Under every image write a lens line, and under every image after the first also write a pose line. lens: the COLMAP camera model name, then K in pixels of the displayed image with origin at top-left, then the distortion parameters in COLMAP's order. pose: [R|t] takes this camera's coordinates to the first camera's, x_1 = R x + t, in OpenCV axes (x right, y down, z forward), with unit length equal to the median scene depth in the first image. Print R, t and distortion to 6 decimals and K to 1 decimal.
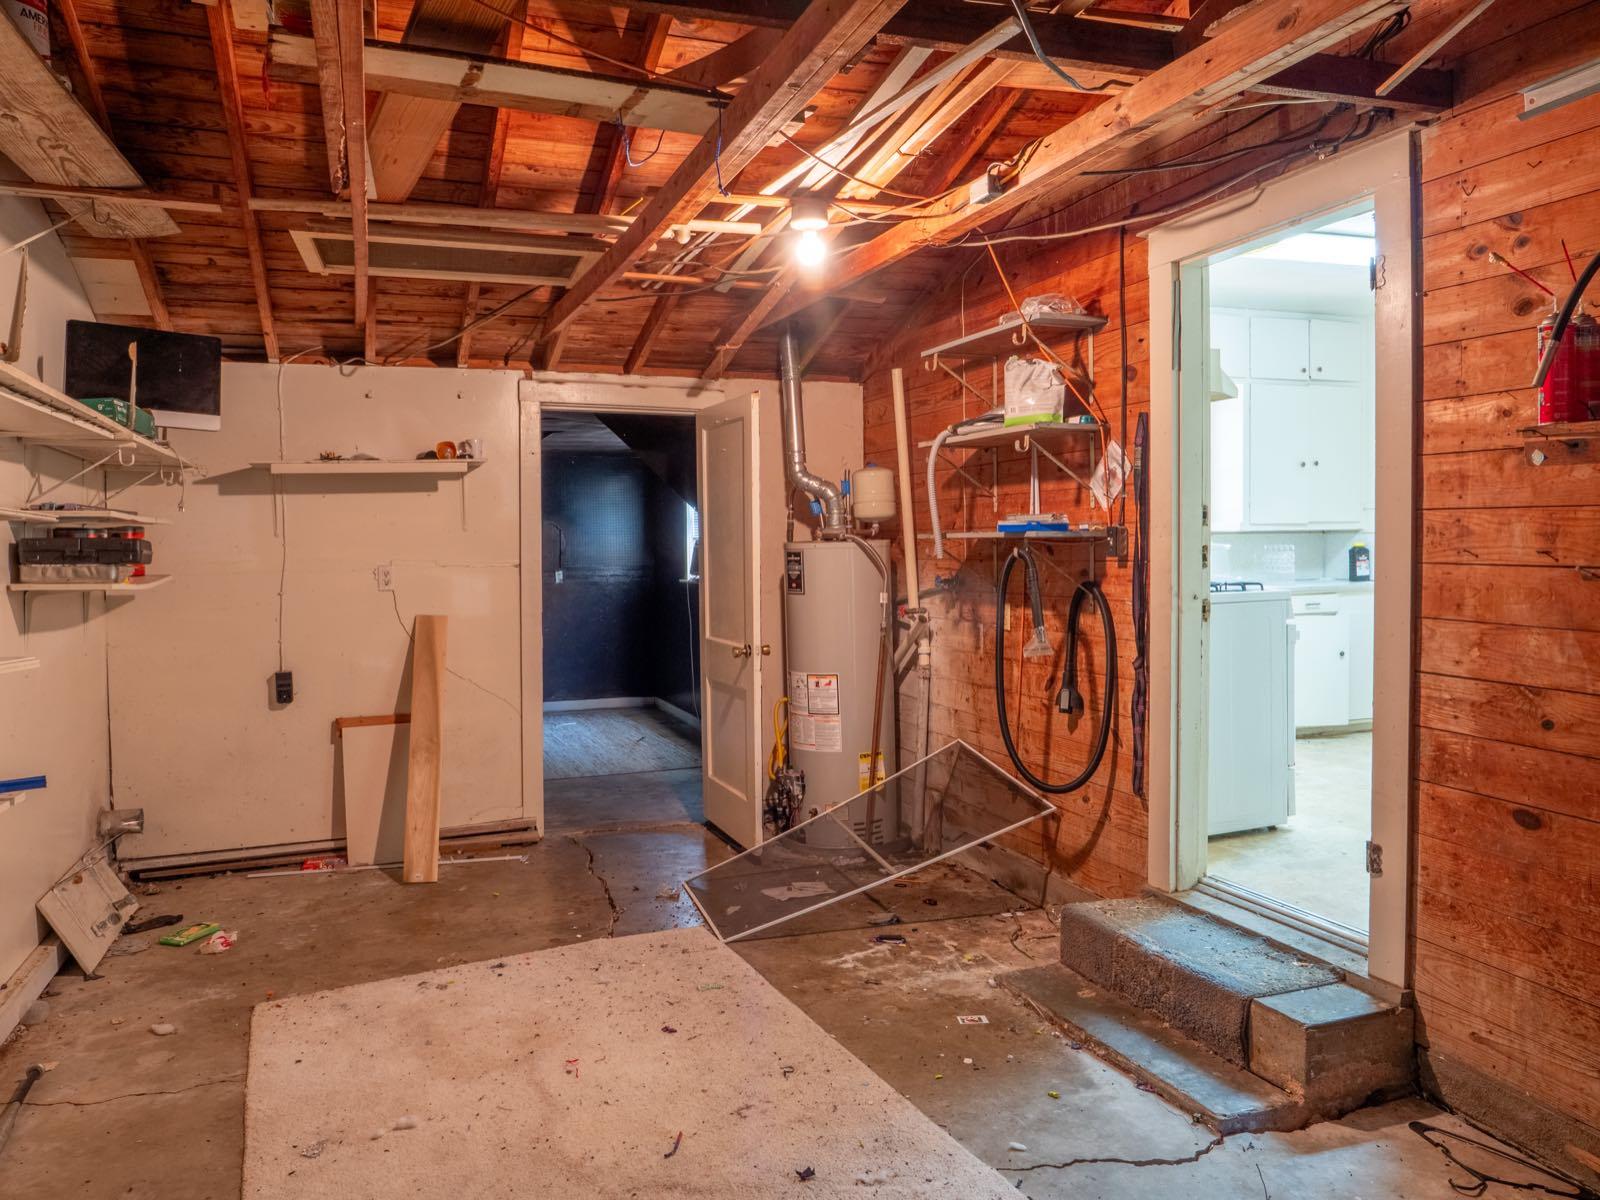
lens RADIAL K [[1162.7, 0, 799.3], [0, 1162.7, 588.6], [0, 0, 1]] dist [-0.050275, 0.018242]
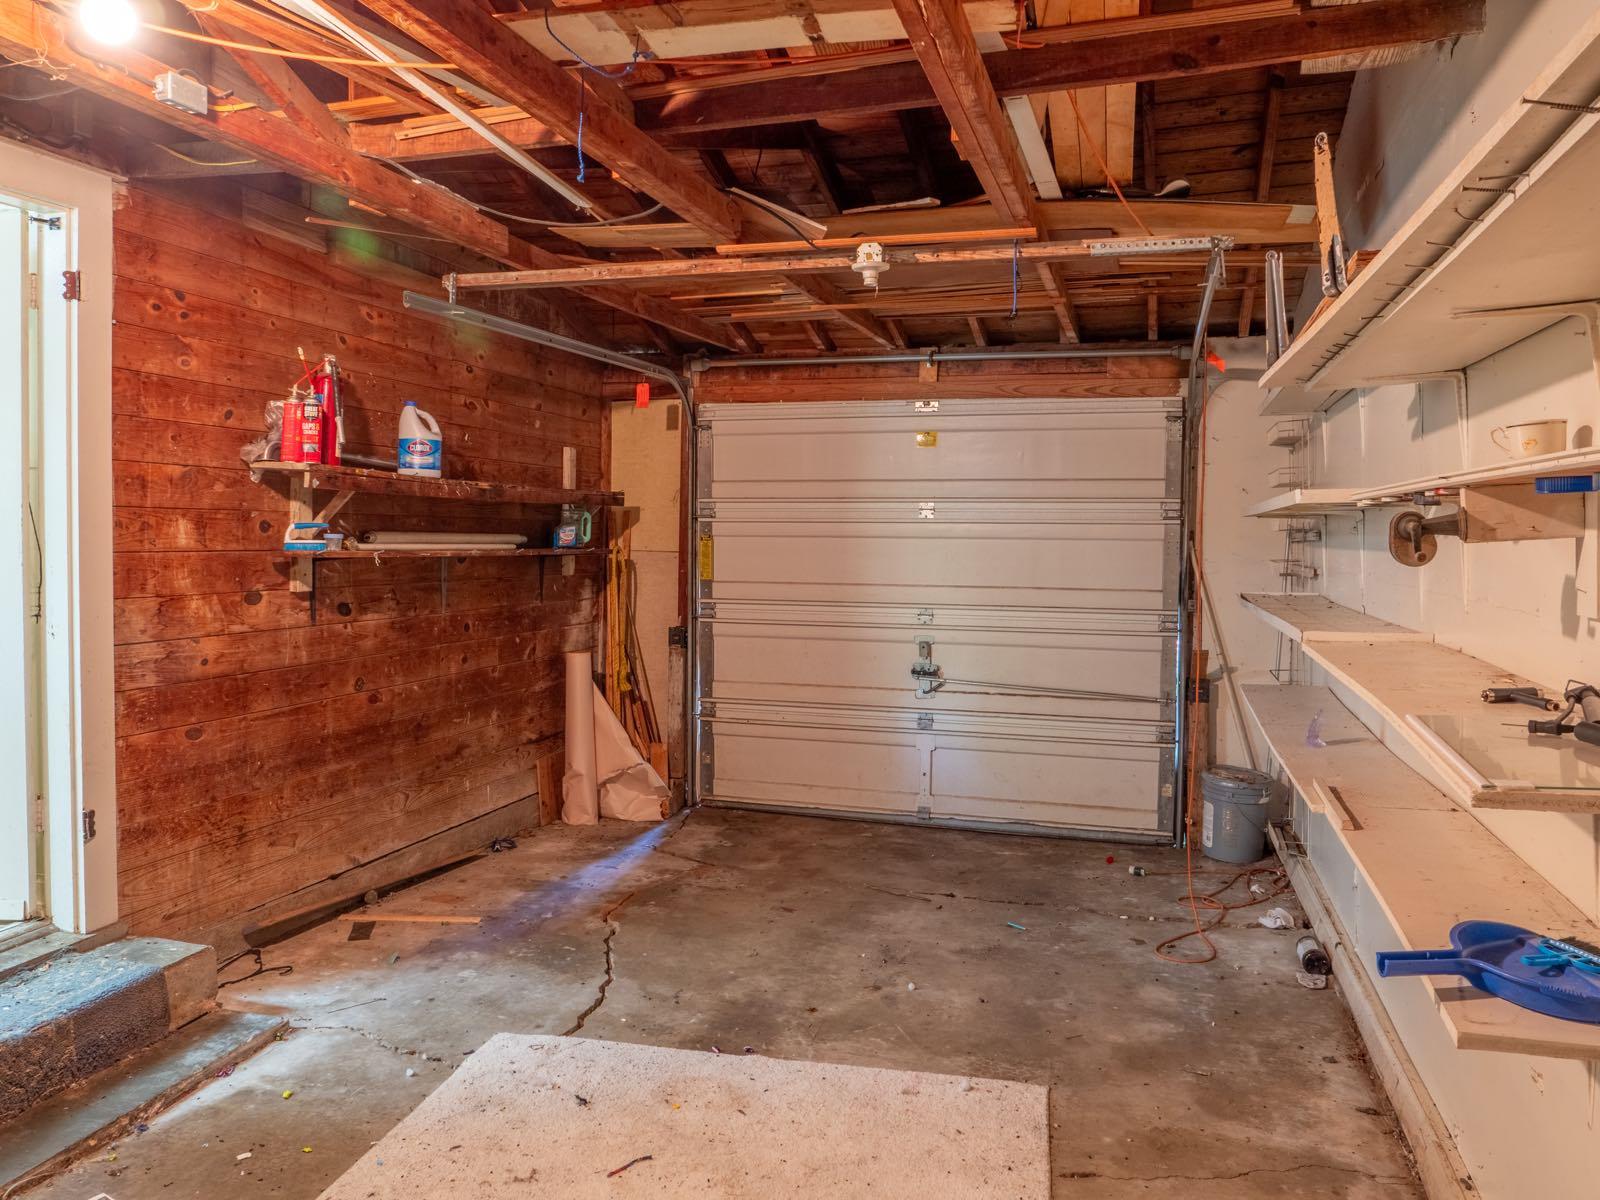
lens RADIAL K [[1162.7, 0, 800.0], [0, 1162.7, 598.7], [0, 0, 1]] dist [-0.050275, 0.018242]
pose [[-0.795820, -0.034902, 0.604526, -0.778719], [0.022785, 0.995905, 0.087492, -0.066315], [-0.605104, 0.083402, -0.791766, 1.623248]]
